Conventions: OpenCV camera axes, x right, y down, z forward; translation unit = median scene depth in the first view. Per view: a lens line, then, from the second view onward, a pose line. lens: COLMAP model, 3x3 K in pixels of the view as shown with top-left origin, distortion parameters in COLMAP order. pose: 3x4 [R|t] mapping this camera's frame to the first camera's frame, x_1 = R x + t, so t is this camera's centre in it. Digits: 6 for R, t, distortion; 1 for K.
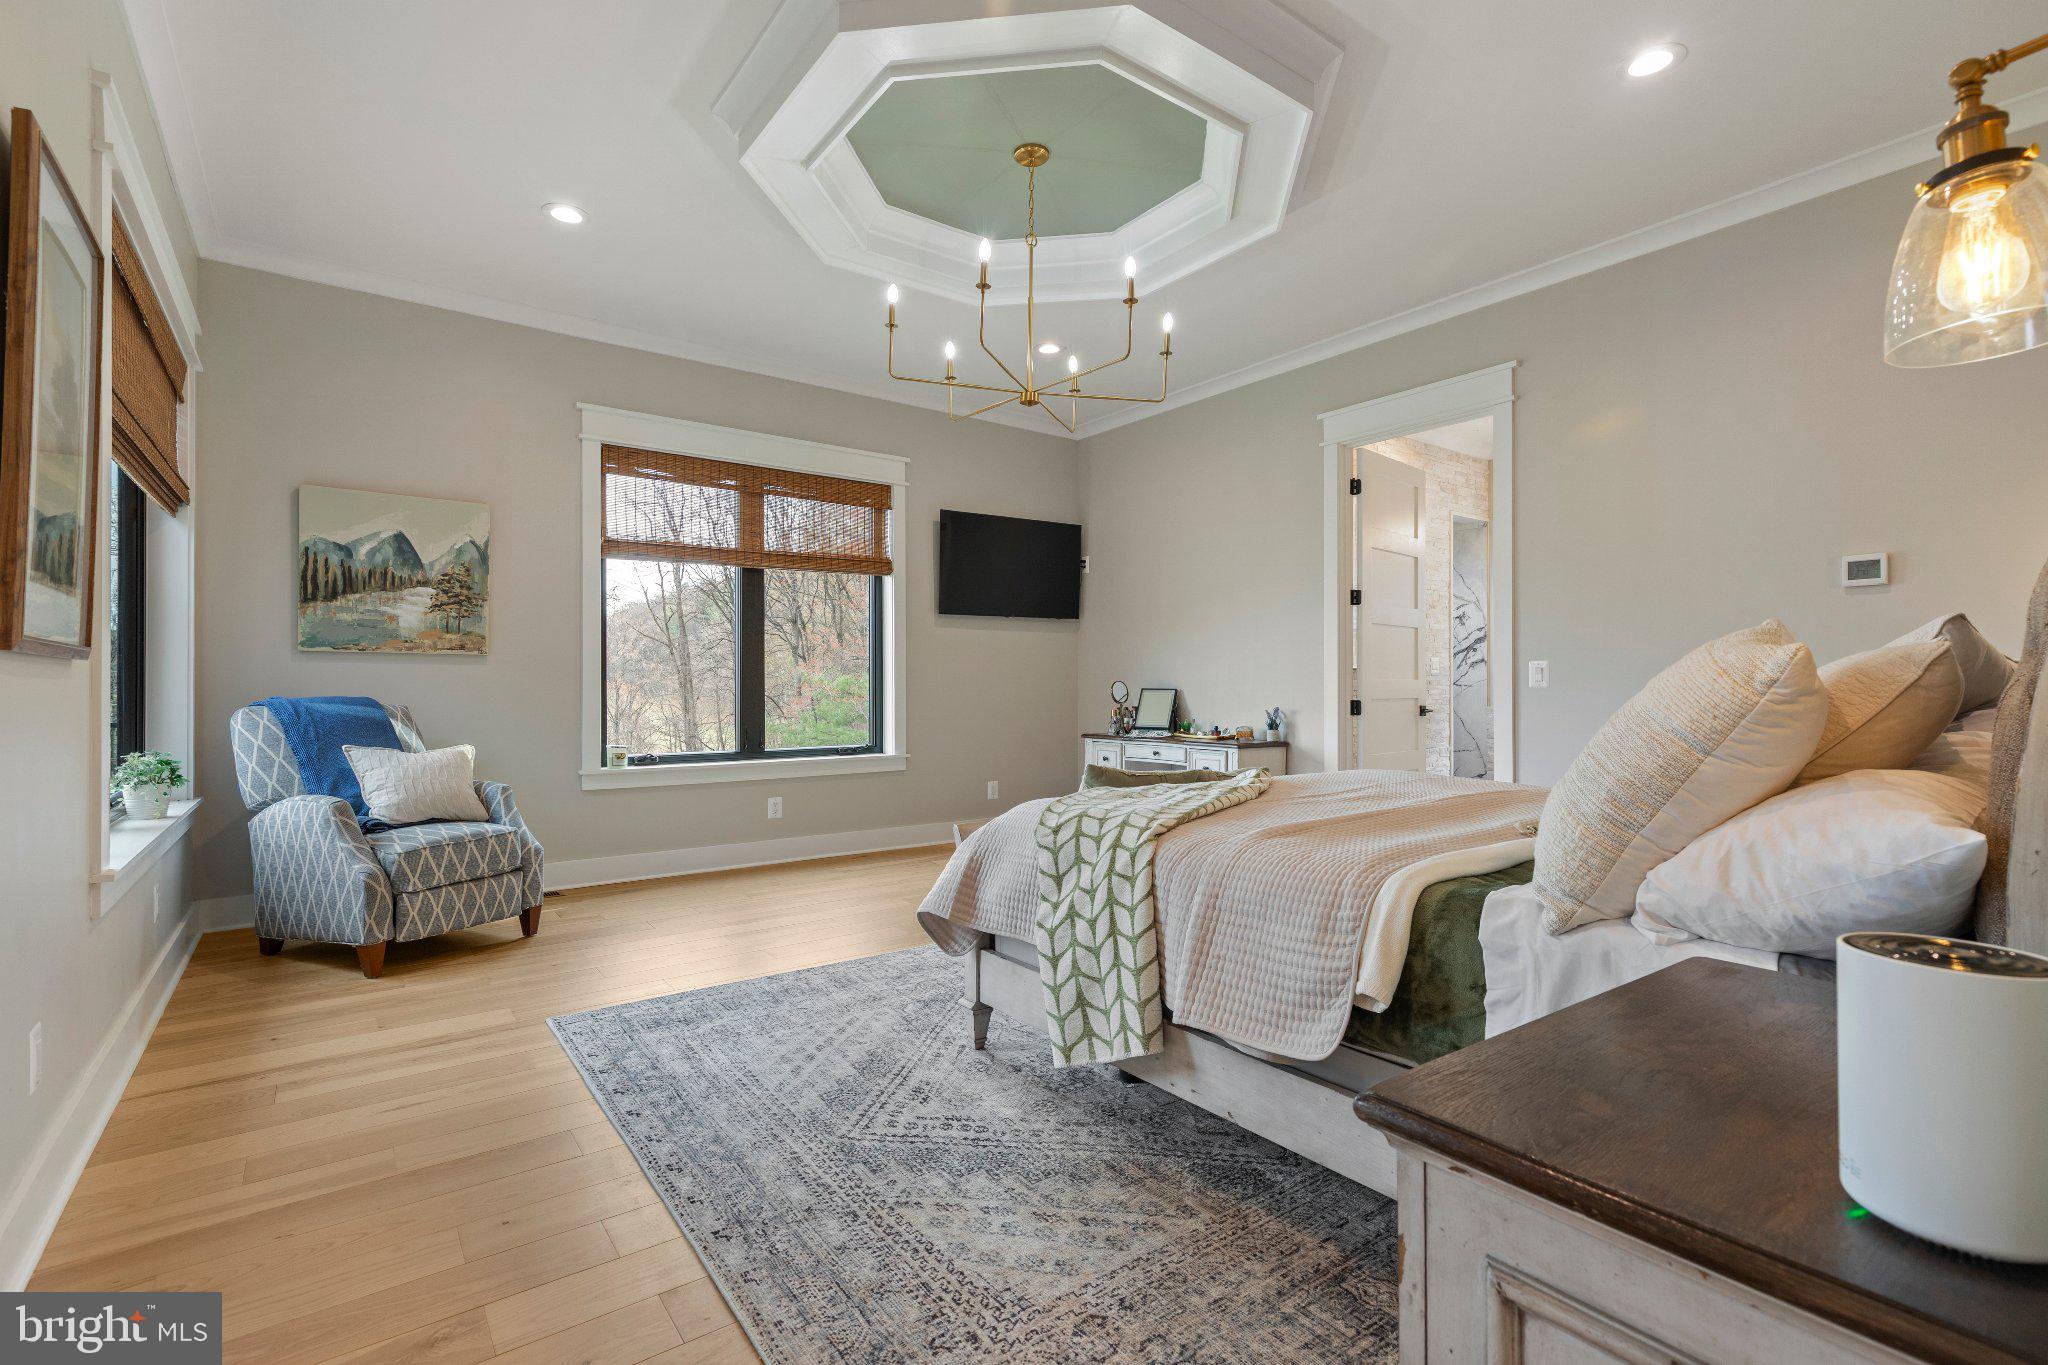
lens RADIAL K [[930.7, 0, 1023.8], [0, 930.7, 679.4], [0, 0, 1]] dist [0.010786, -0.000230]
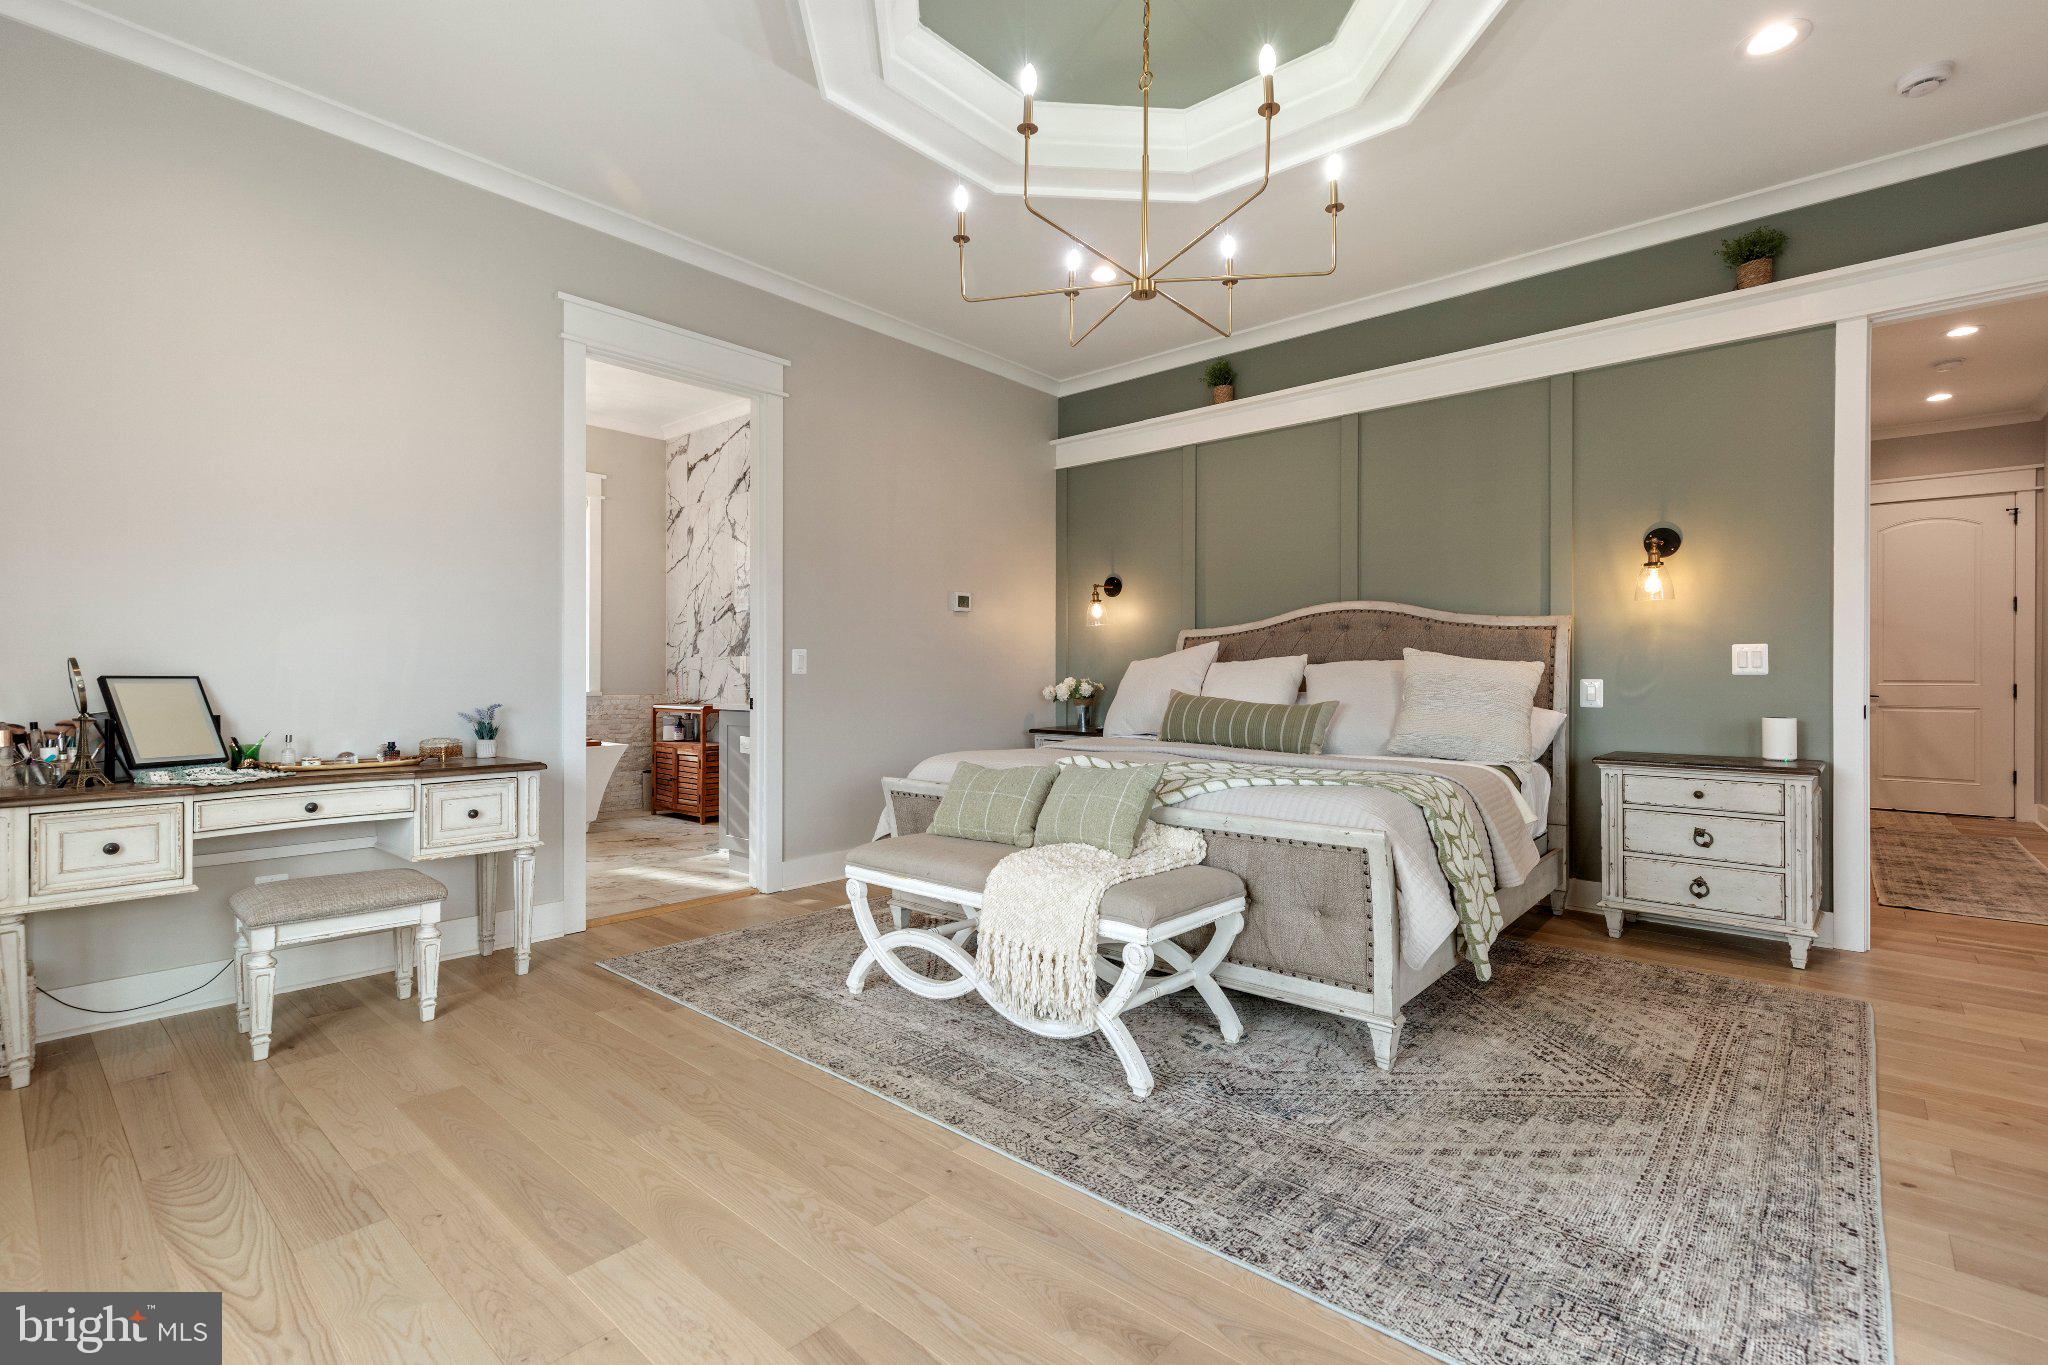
lens RADIAL K [[930.7, 0, 1021.9], [0, 930.7, 681.6], [0, 0, 1]] dist [0.010786, -0.000230]
pose [[-0.207493, -0.006574, 0.978214, -0.966331], [-0.008963, 0.999948, 0.004819, 0.017306], [-0.978195, -0.007767, -0.207541, 1.715856]]
